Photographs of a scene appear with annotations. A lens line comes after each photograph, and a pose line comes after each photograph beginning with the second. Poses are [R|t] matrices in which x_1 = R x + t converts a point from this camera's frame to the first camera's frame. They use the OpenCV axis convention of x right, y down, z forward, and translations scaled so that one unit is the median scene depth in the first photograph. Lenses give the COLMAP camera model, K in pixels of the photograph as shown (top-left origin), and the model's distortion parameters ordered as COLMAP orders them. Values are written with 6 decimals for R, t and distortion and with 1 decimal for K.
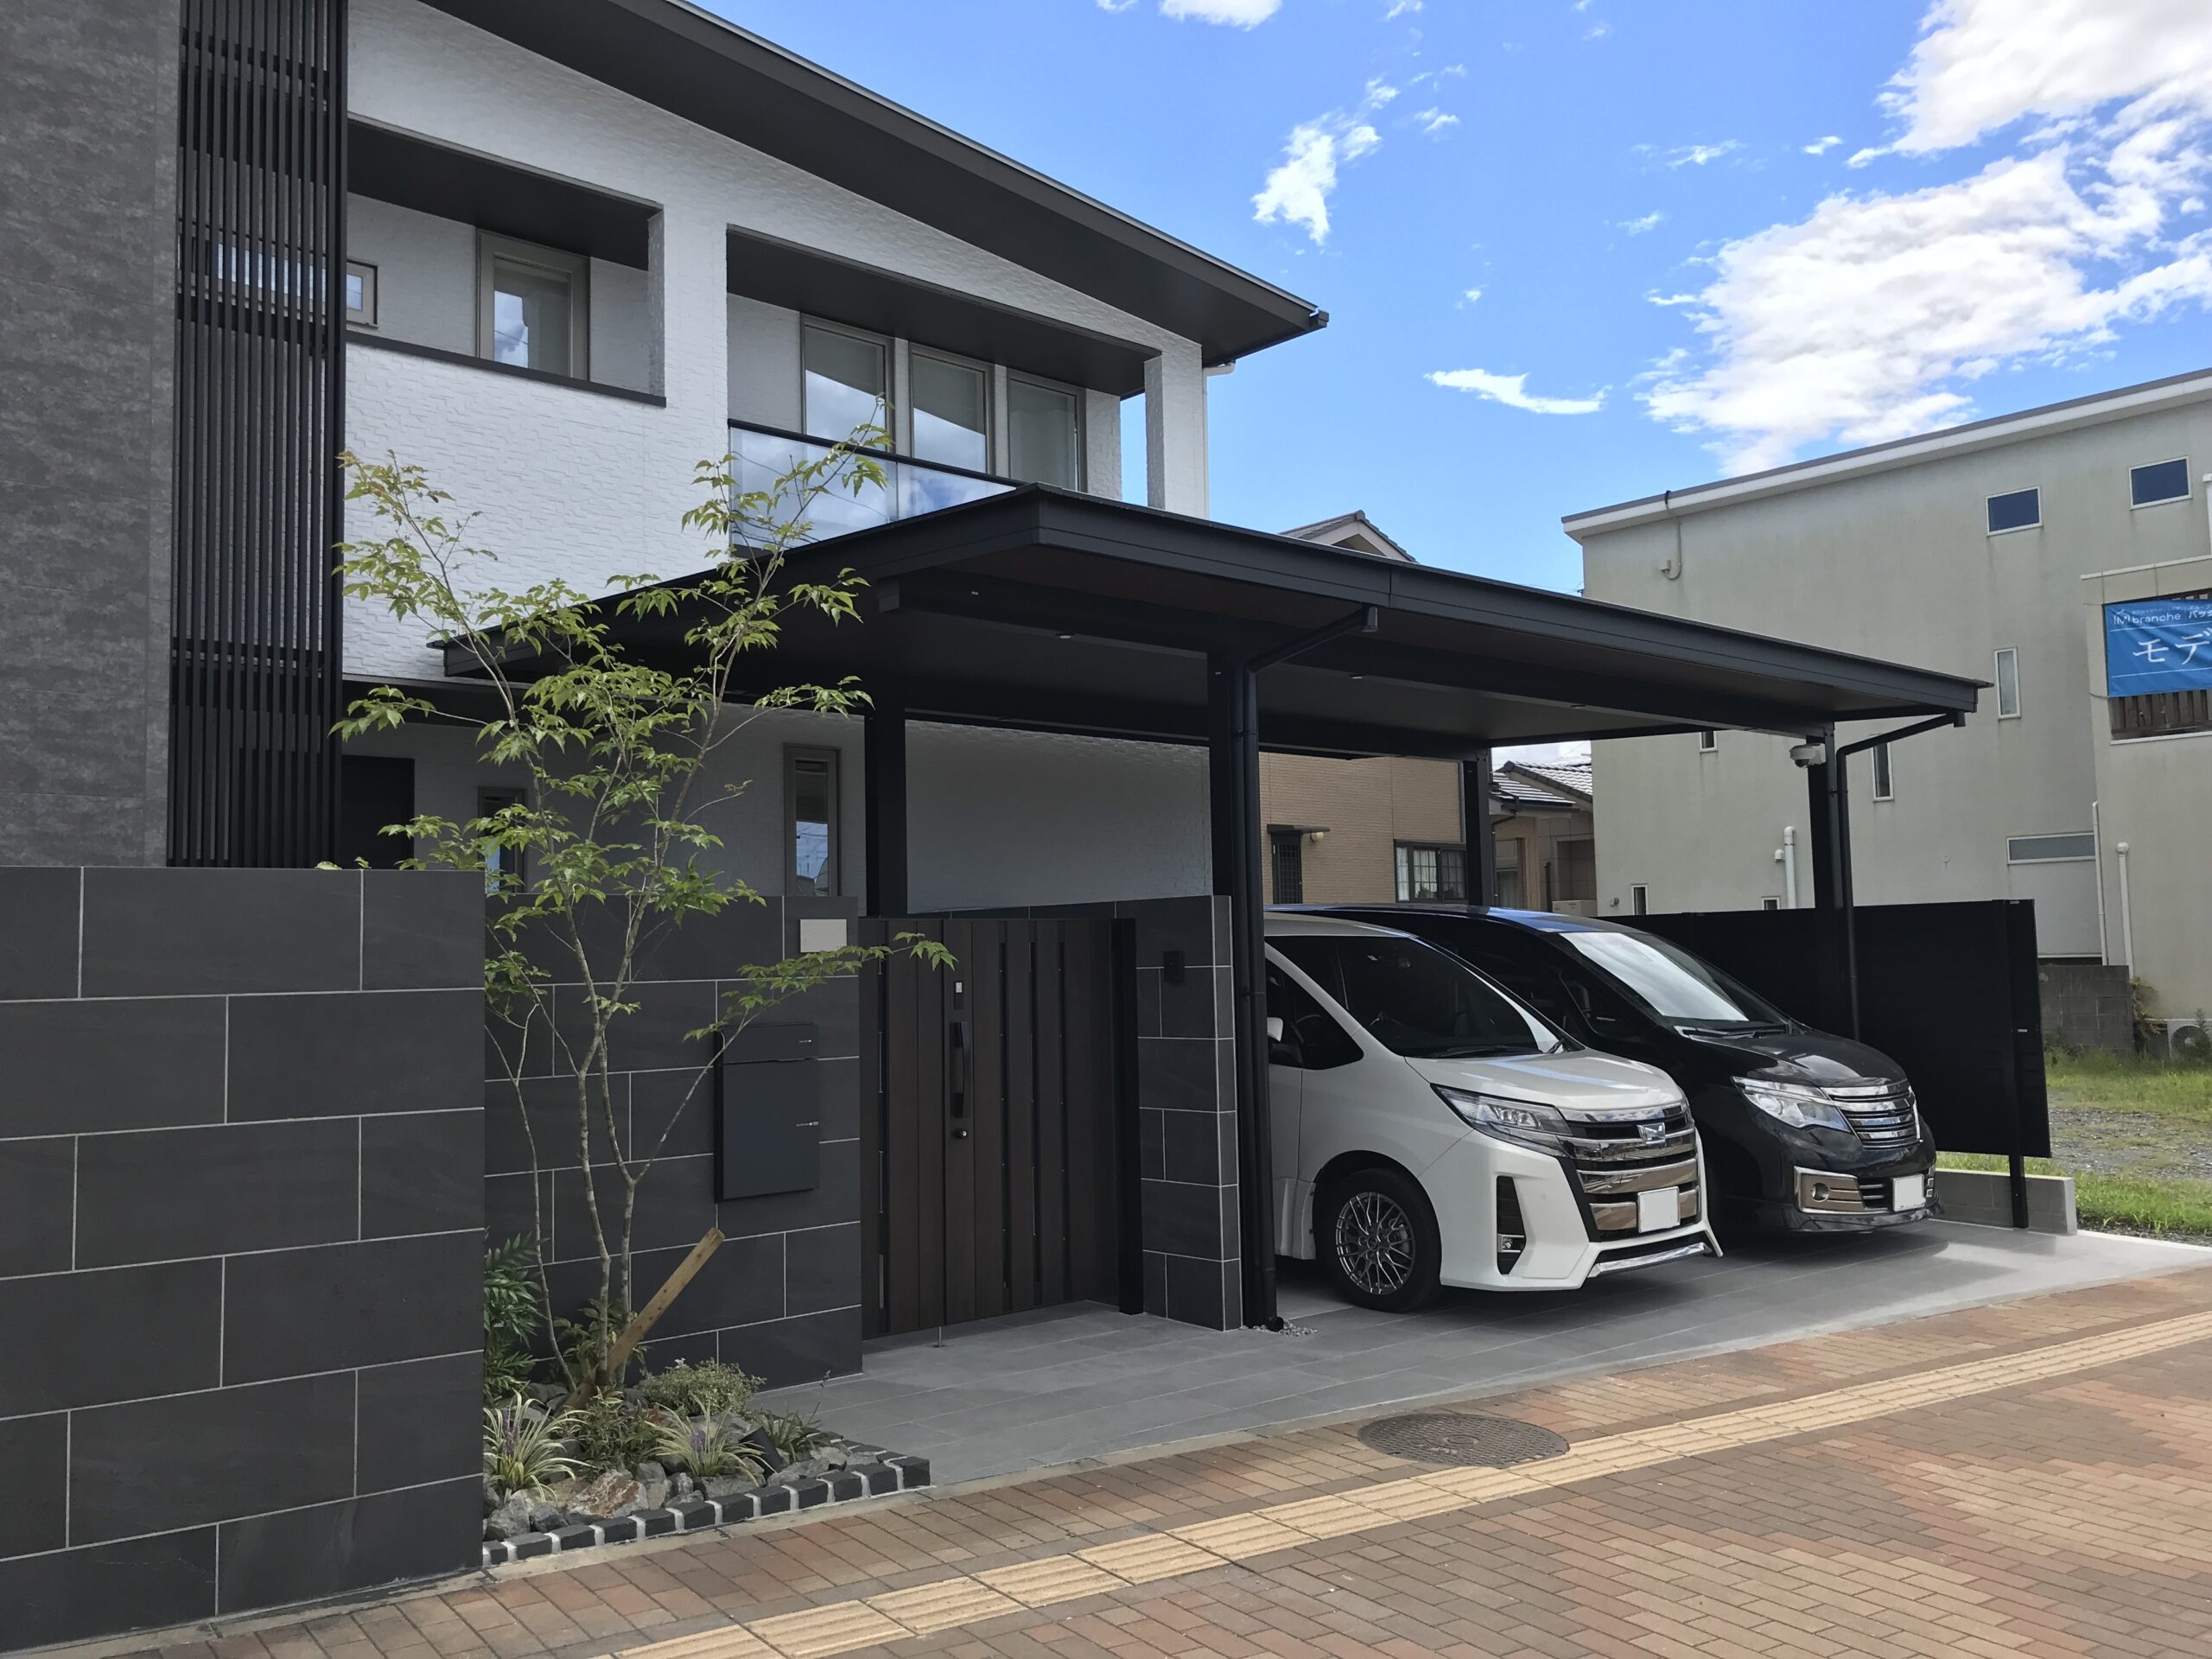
lens RADIAL K [[1837.9, 0, 1106.0], [0, 1837.9, 829.5], [0, 0, 1]] dist [0.035241, -0.017410]
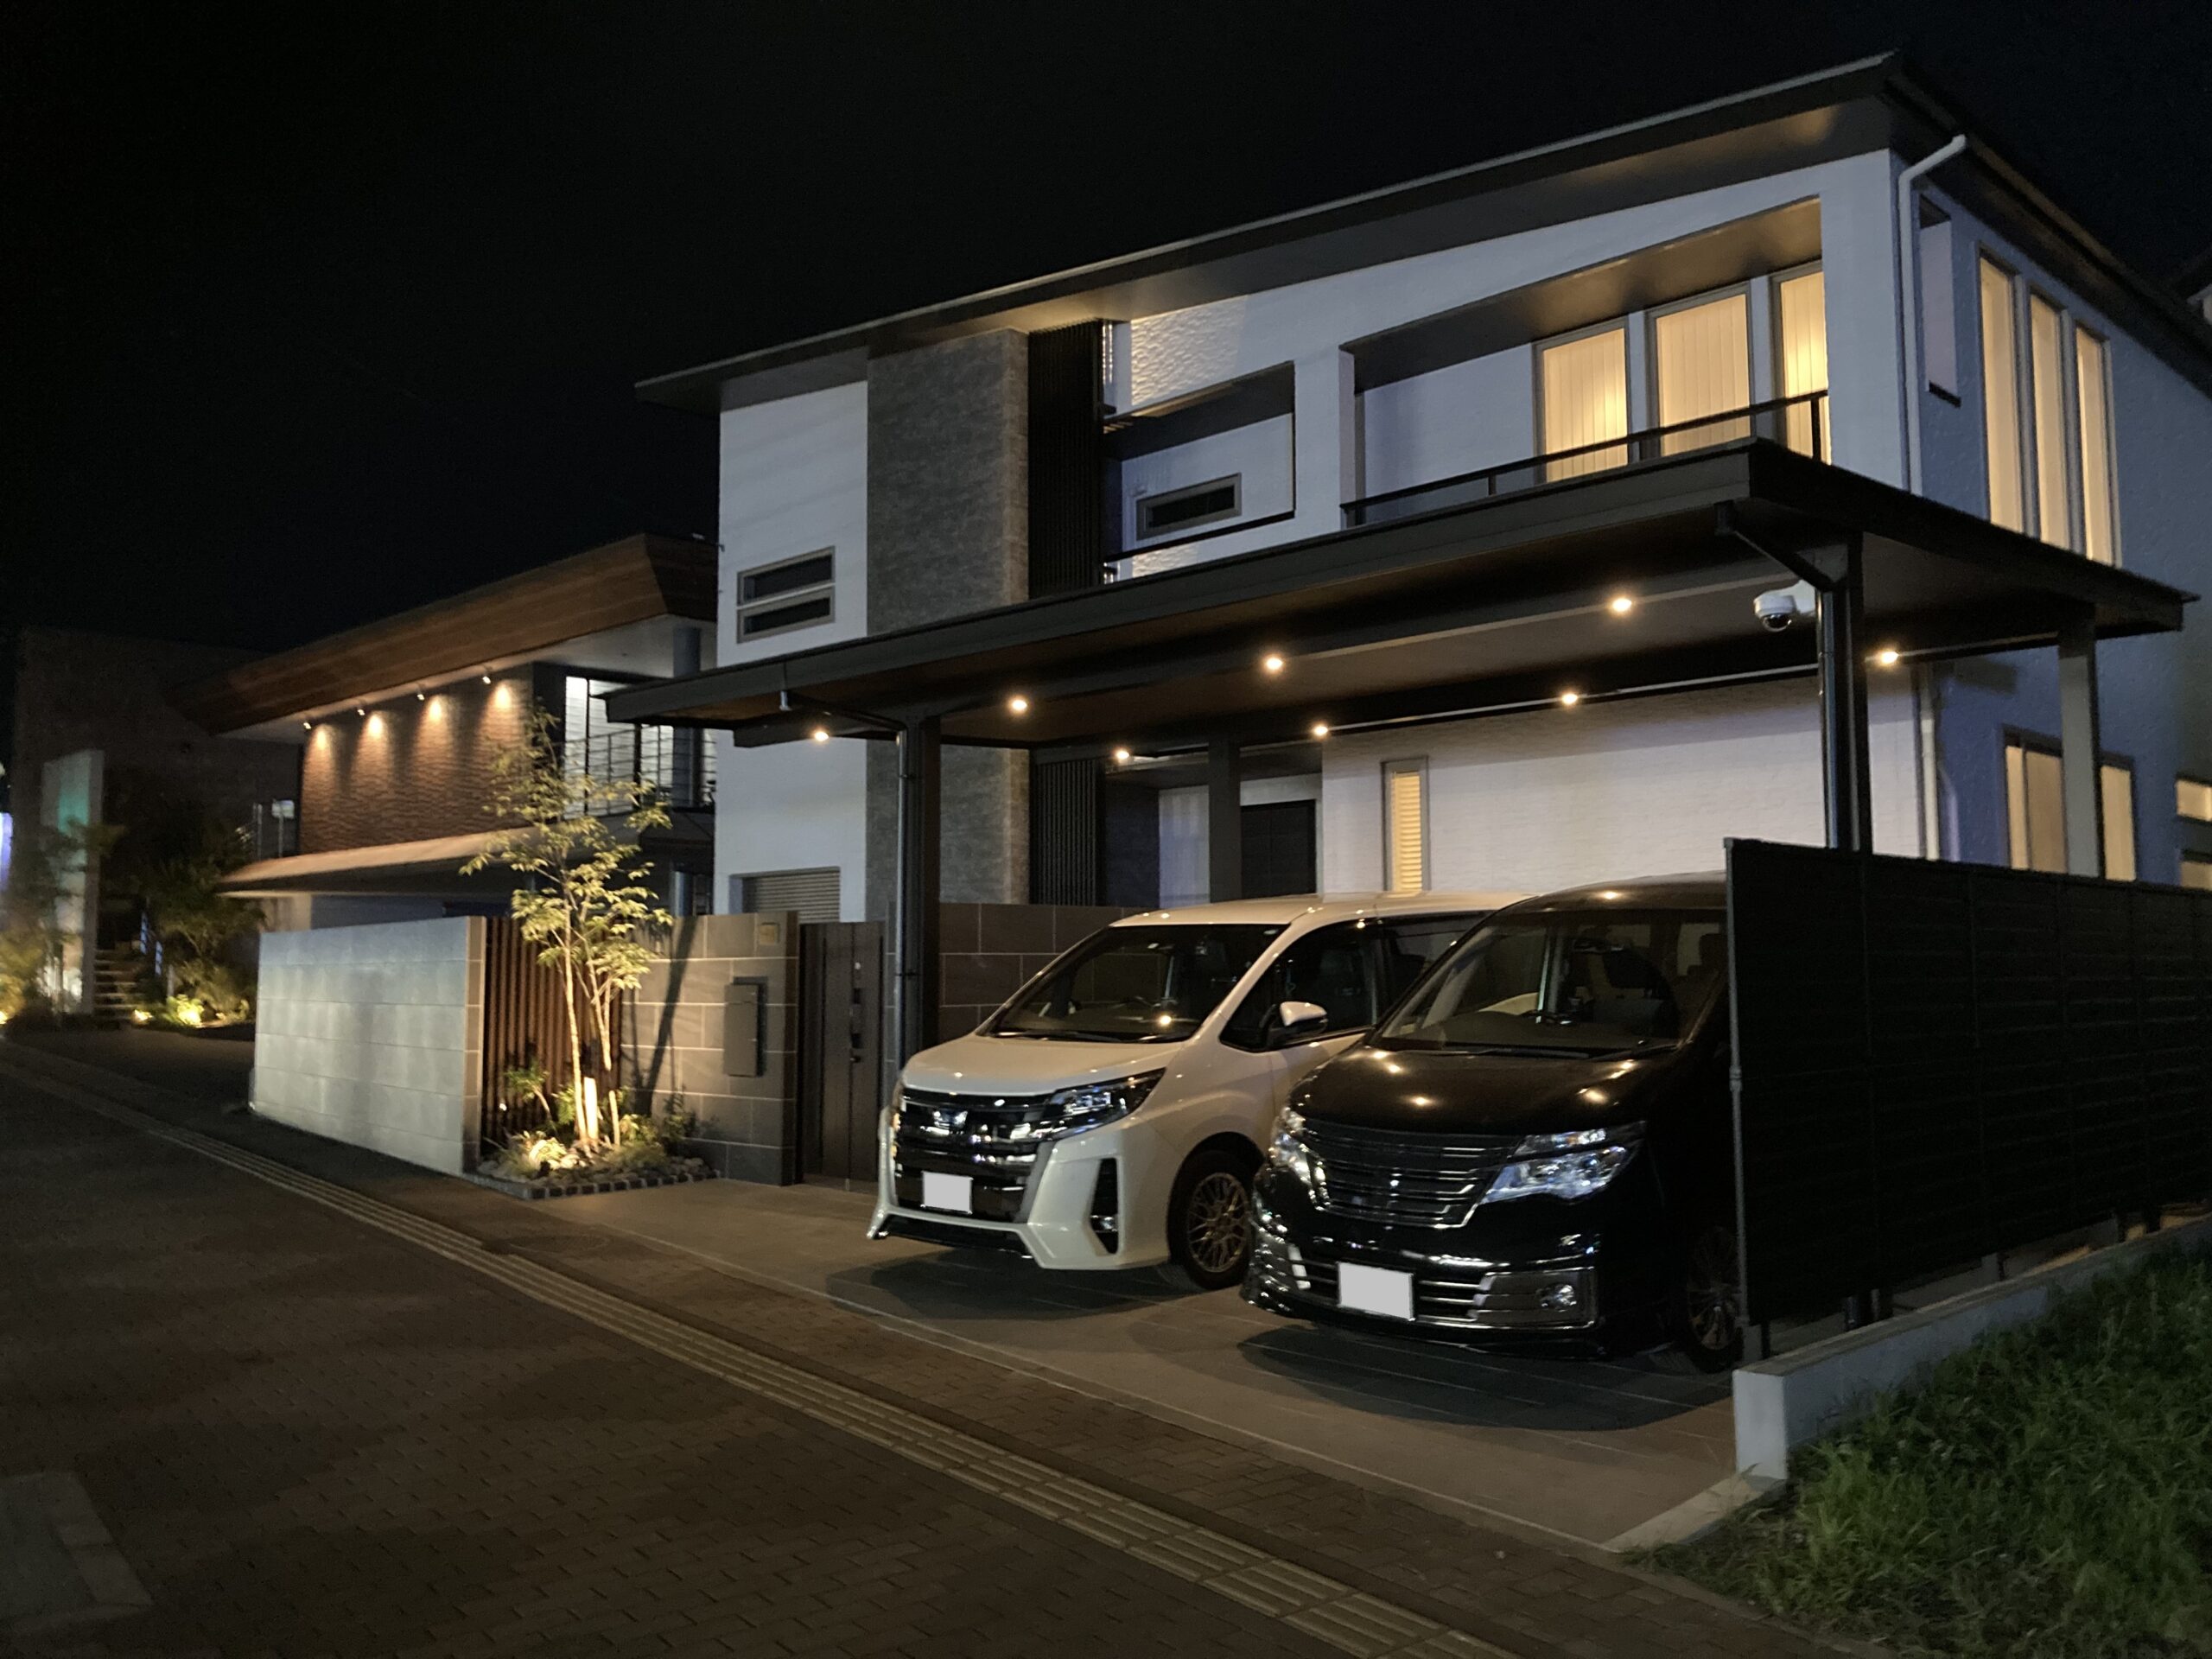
lens RADIAL K [[1818.2, 0, 1089.9], [0, 1818.2, 834.9], [0, 0, 1]] dist [0.044383, -0.005951]
pose [[0.034473, -0.055615, -0.997857, 1.328911], [0.074064, 0.995847, -0.052944, 0.063919], [0.996657, -0.072080, 0.038449, 1.039992]]
